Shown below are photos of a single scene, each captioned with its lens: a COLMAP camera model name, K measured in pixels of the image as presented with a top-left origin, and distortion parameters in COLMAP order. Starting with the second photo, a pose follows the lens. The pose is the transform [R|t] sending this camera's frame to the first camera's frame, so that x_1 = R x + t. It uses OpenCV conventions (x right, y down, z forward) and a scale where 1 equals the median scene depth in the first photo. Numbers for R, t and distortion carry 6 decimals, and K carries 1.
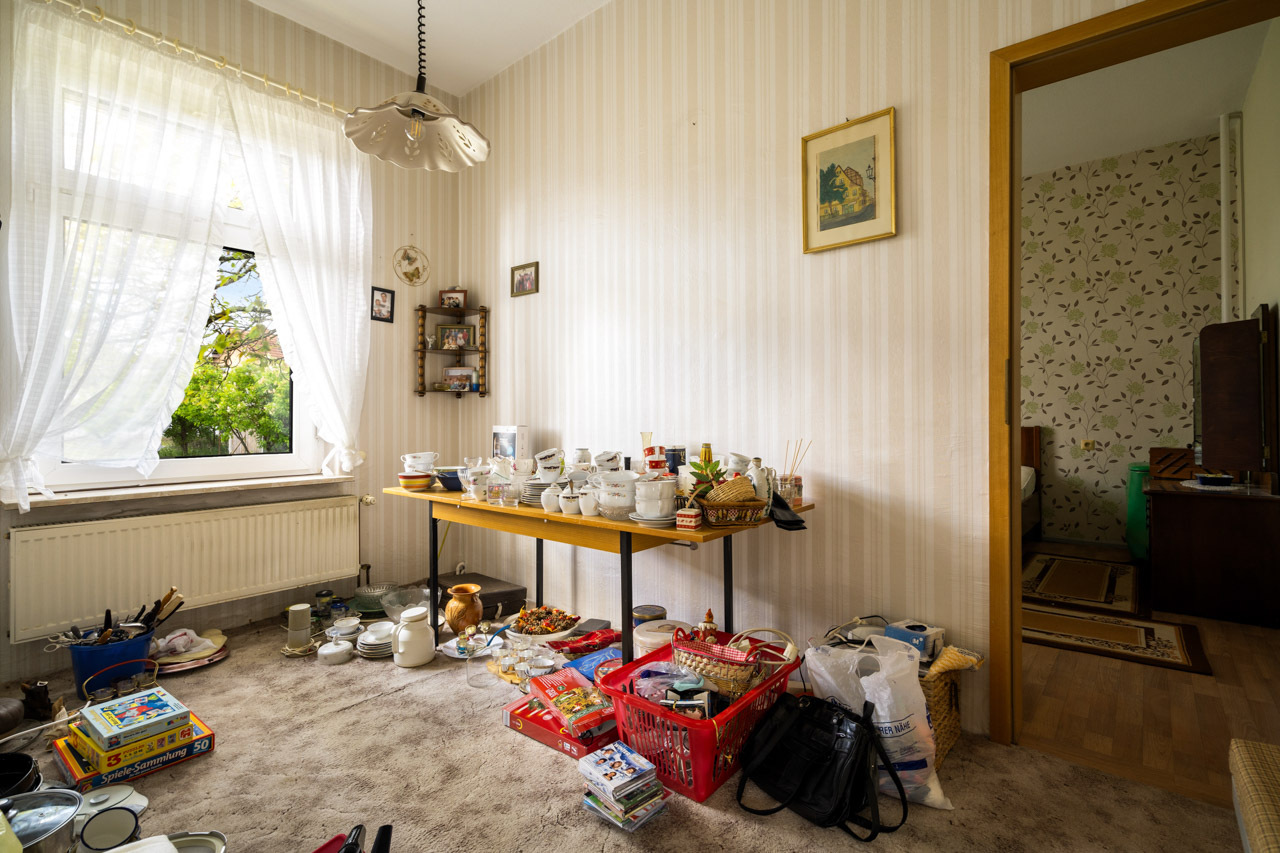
lens RADIAL K [[603.4, 0, 636.9], [0, 603.4, 427.5], [0, 0, 1]] dist [0.003360, 0.000969]
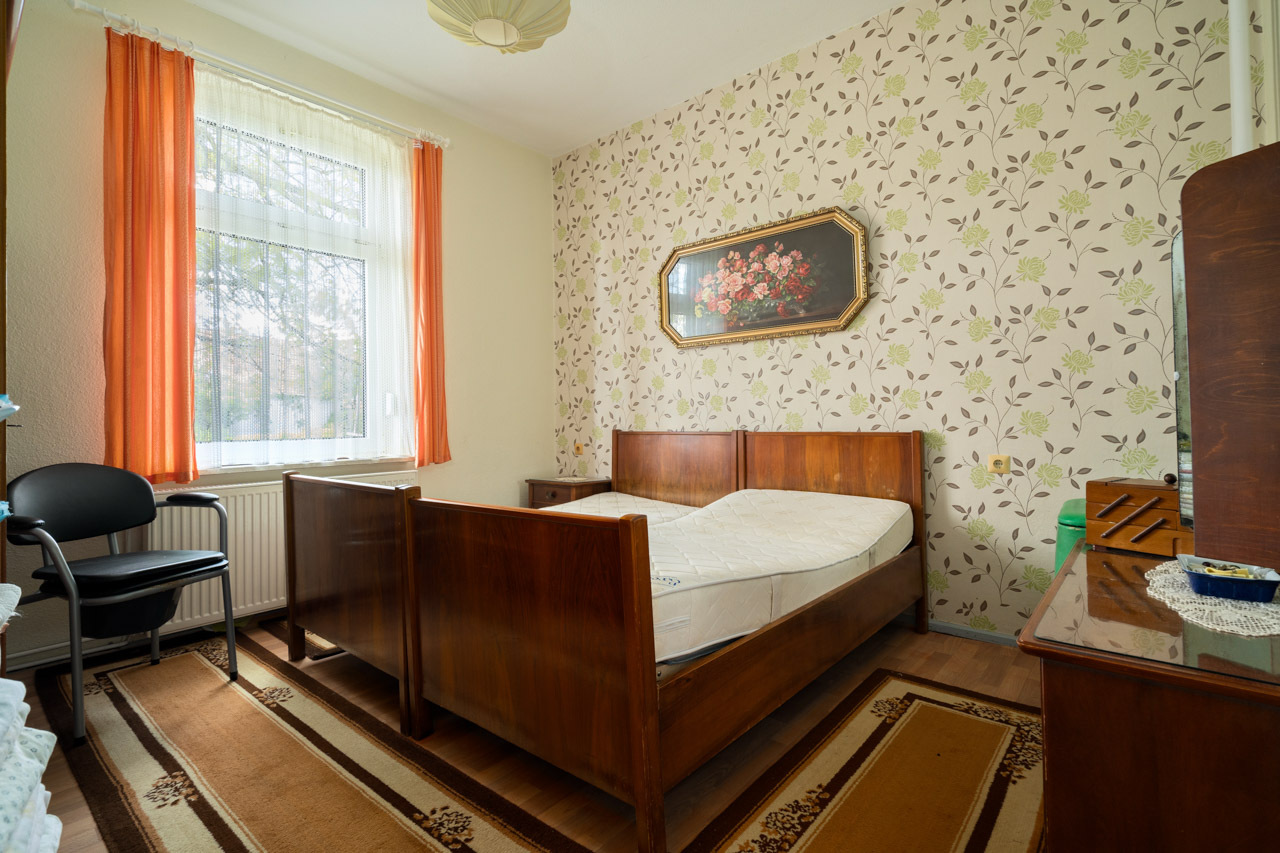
lens RADIAL K [[603.4, 0, 643.2], [0, 603.4, 418.0], [0, 0, 1]] dist [0.003360, 0.000969]
pose [[0.999935, -0.011226, -0.001876, 0.425270], [0.011203, 0.999872, -0.011415, -0.011647], [0.002004, 0.011393, 0.999933, 0.446779]]
